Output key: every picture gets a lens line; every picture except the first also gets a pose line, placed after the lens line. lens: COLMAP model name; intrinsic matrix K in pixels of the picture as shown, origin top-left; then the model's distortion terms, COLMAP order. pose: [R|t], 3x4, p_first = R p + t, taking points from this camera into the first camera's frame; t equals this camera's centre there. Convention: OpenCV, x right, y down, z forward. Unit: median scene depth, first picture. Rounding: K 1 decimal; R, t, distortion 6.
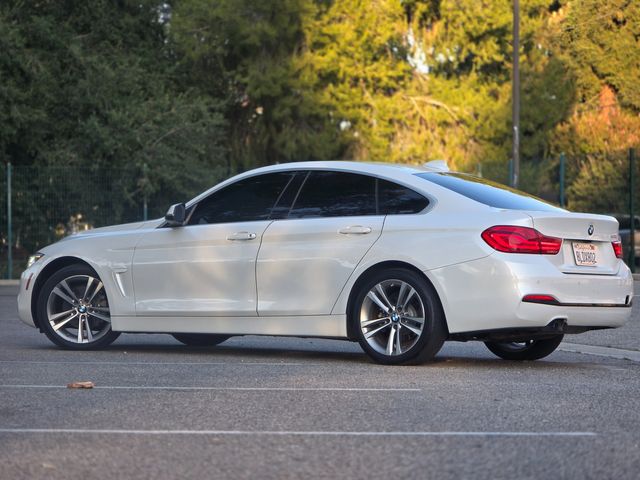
lens RADIAL K [[2096.2, 0, 320.0], [0, 2096.2, 240.0], [0, 0, 1]] dist [0.197610, 1.137408]
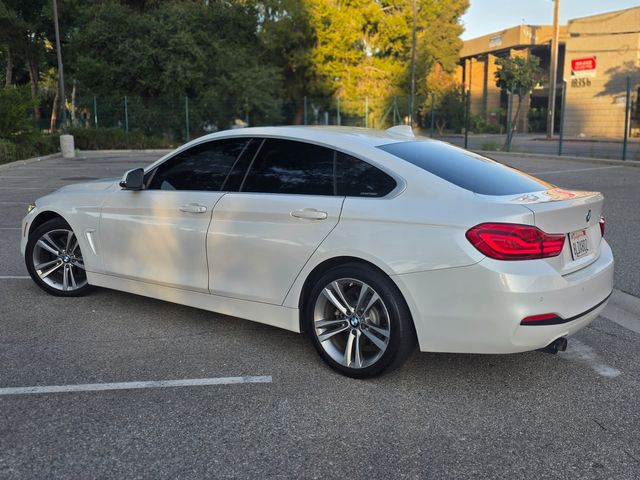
lens RADIAL K [[673.3, 0, 311.0], [0, 673.3, 238.0], [0, 0, 1]] dist [0.081019, -0.129491]
pose [[0.999504, 0.005122, -0.031077, 0.009403], [0.000445, 0.984290, 0.176557, -0.015667], [0.031494, -0.176483, 0.983800, 0.260052]]
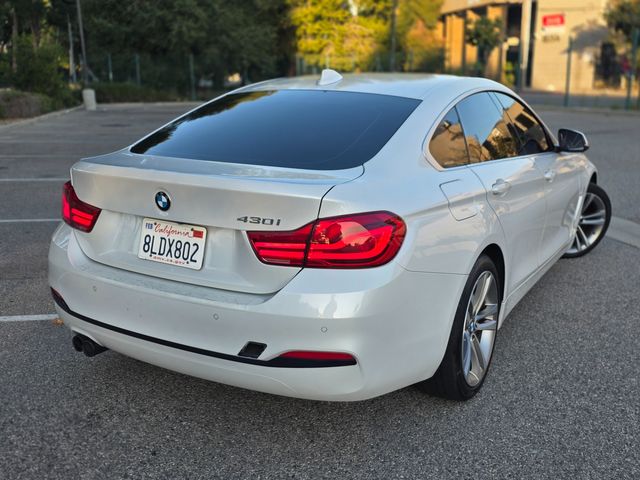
lens RADIAL K [[657.4, 0, 317.4], [0, 657.4, 234.6], [0, 0, 1]] dist [0.048079, -0.041811]
pose [[0.999973, -0.005553, -0.004874, 0.006068], [0.006560, 0.970794, 0.239825, -0.015781], [0.003400, -0.239850, 0.970804, 0.180107]]
